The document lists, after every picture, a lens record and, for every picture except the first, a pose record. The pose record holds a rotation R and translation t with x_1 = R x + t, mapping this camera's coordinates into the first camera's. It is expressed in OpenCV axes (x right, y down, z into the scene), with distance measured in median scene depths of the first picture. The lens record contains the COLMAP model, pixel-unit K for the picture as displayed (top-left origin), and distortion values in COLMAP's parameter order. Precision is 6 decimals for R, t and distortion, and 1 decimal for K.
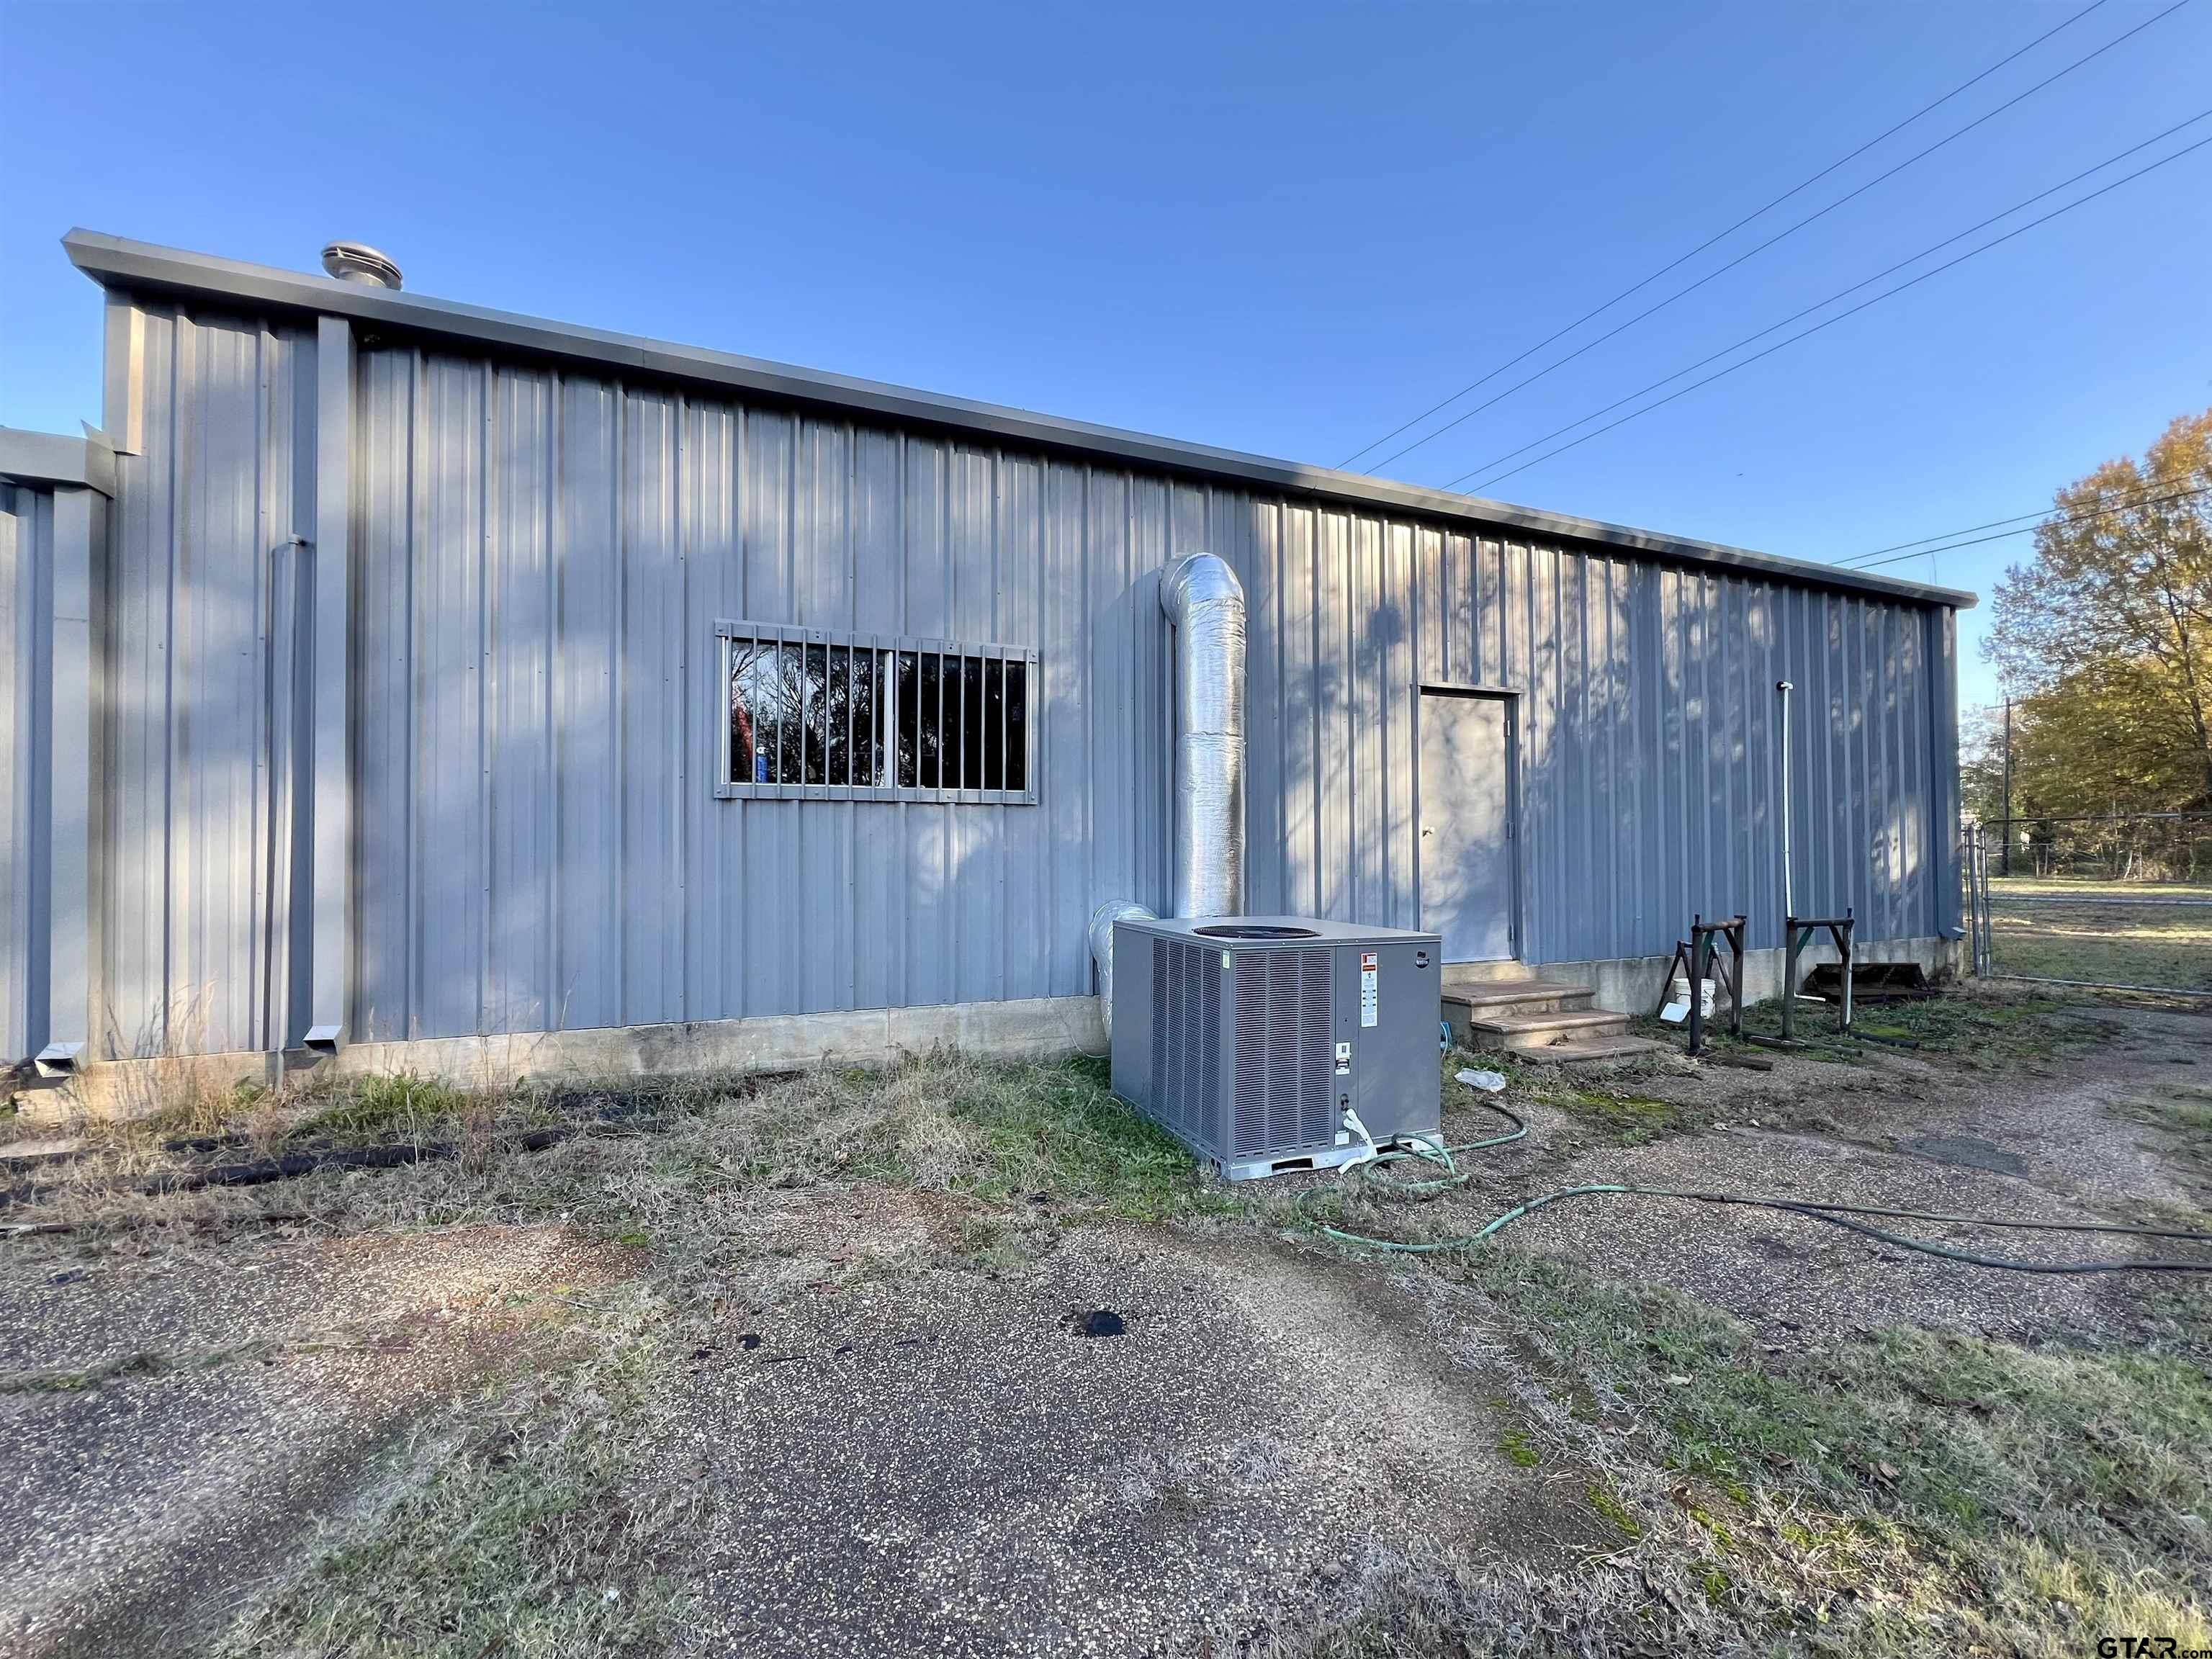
lens RADIAL K [[879.6, 0, 1106.2], [0, 879.6, 833.6], [0, 0, 1]] dist [-0.003844, 0.000951]
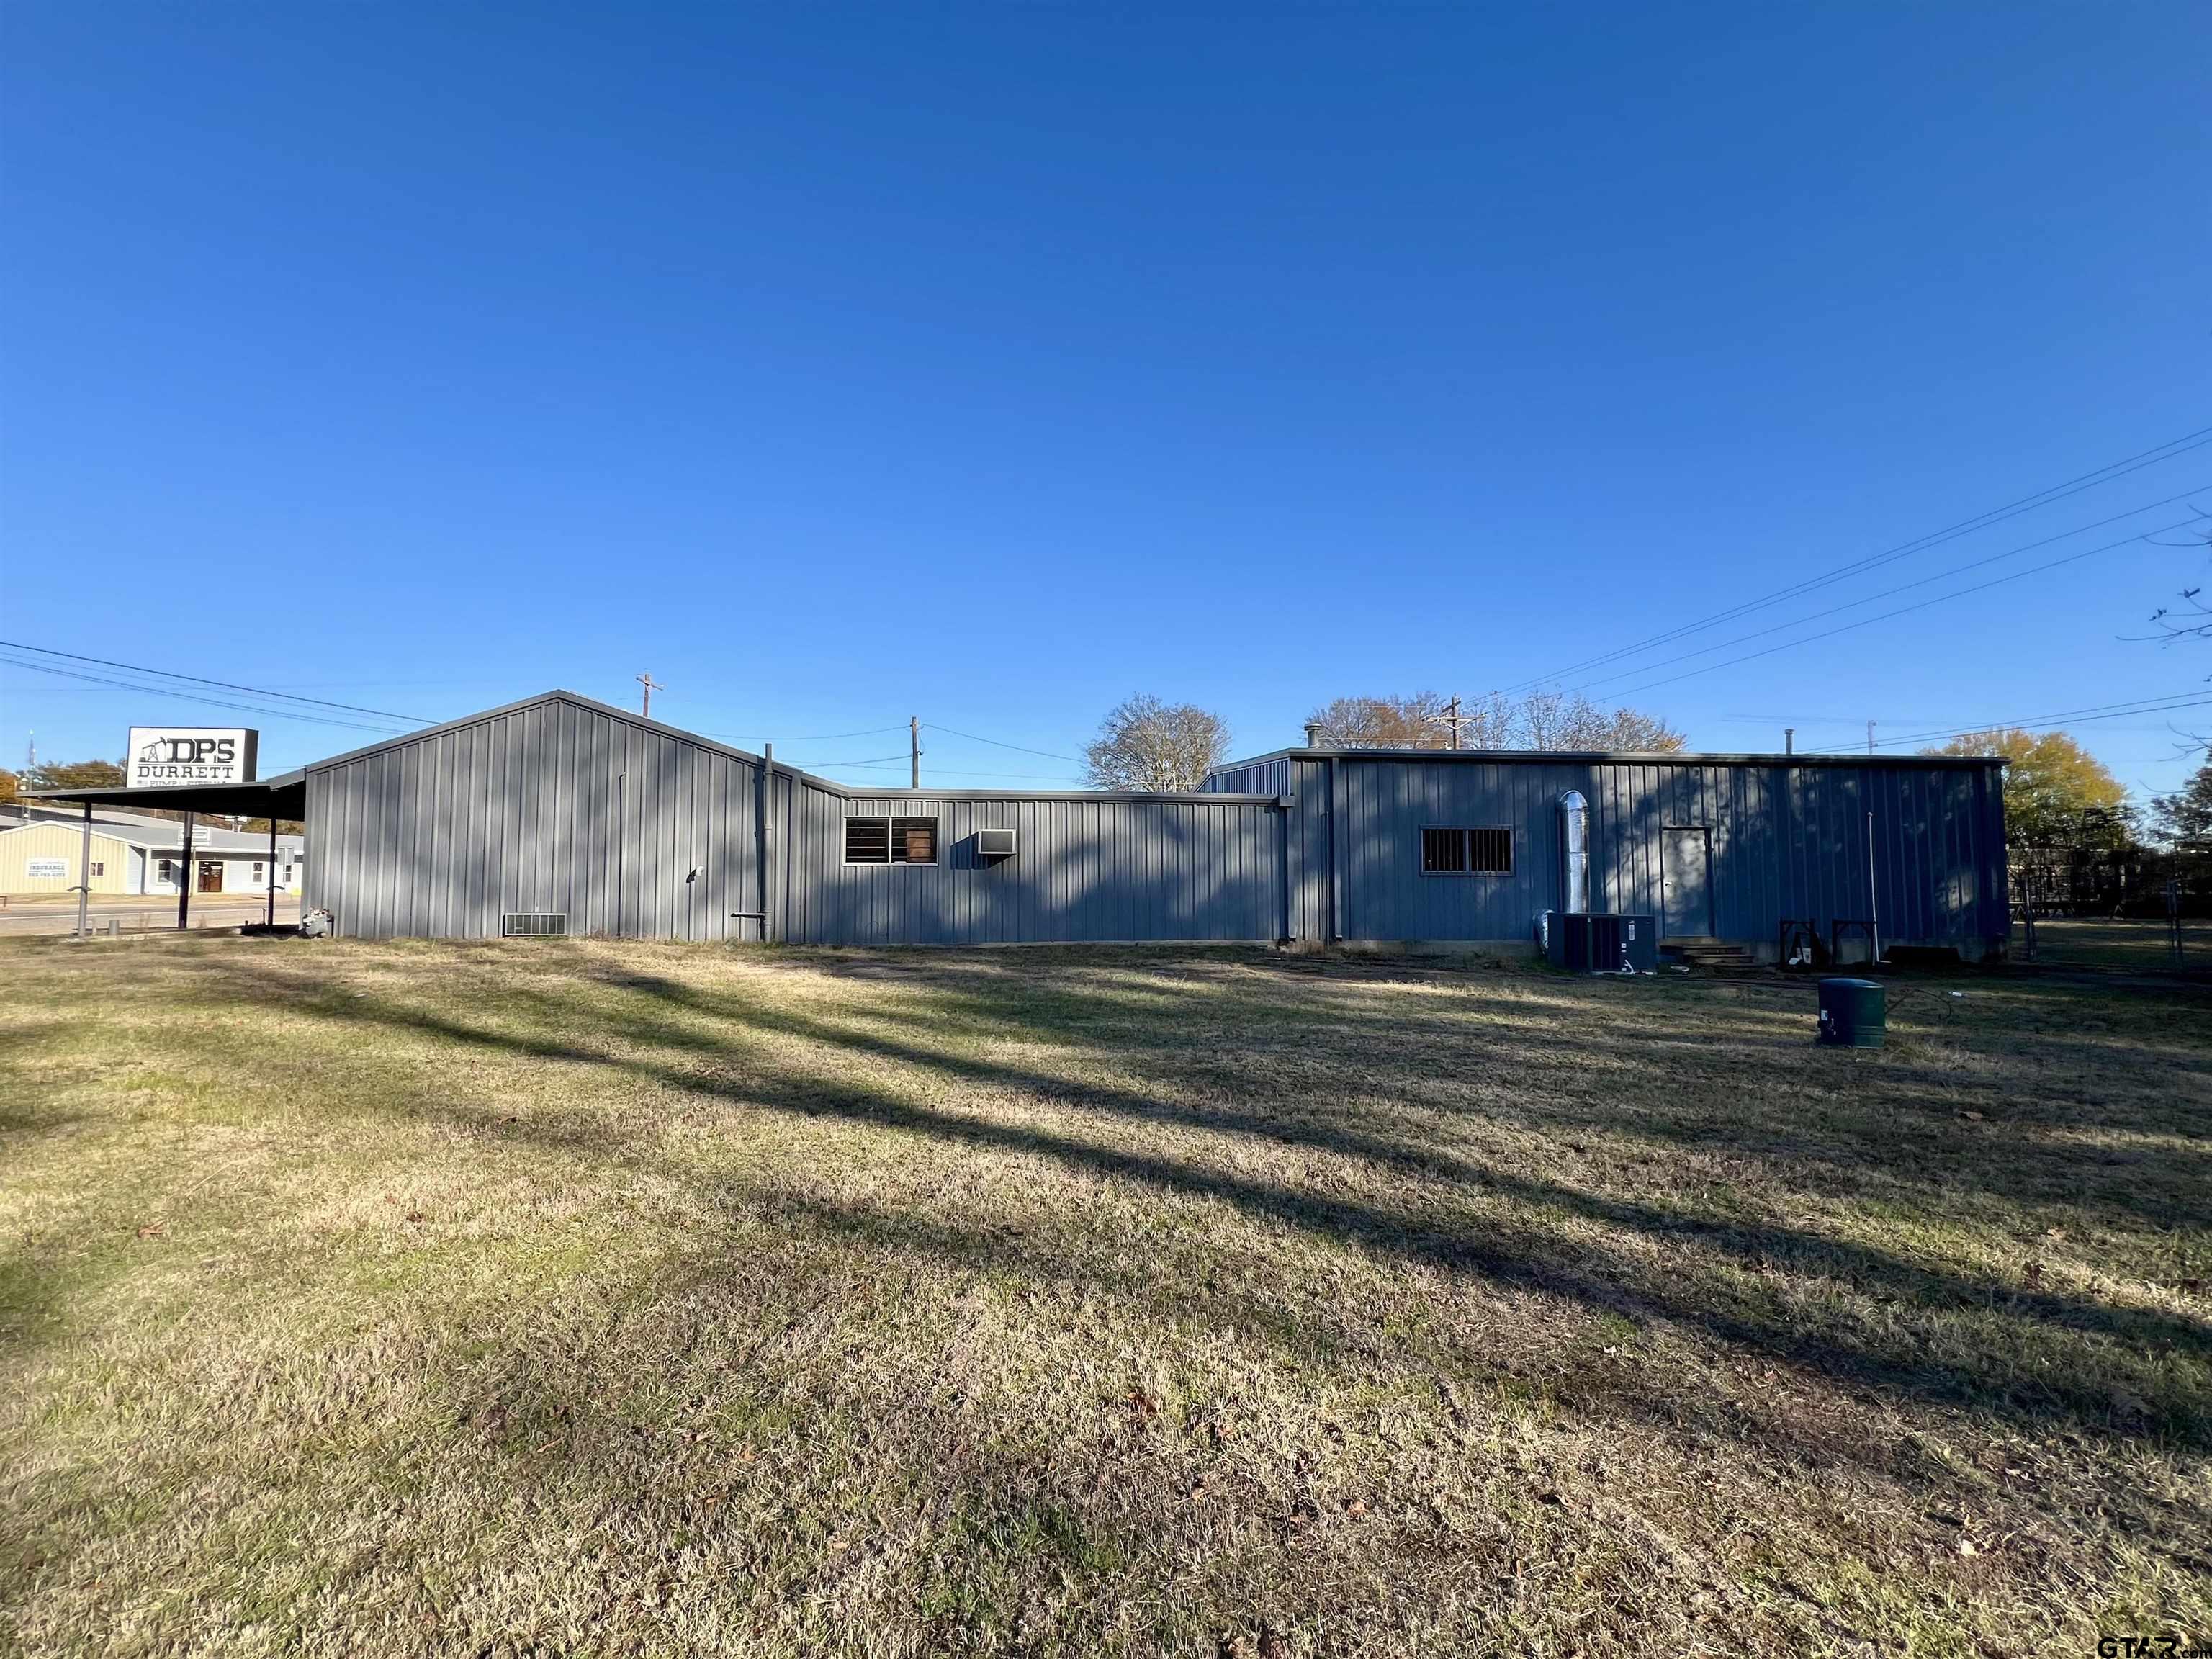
lens RADIAL K [[879.6, 0, 1110.2], [0, 879.6, 842.9], [0, 0, 1]] dist [-0.003844, 0.000951]
pose [[0.951300, -0.014097, -0.307944, -0.392148], [0.003506, 0.999384, -0.034918, -0.039827], [0.308246, 0.032138, 0.950764, -1.947049]]
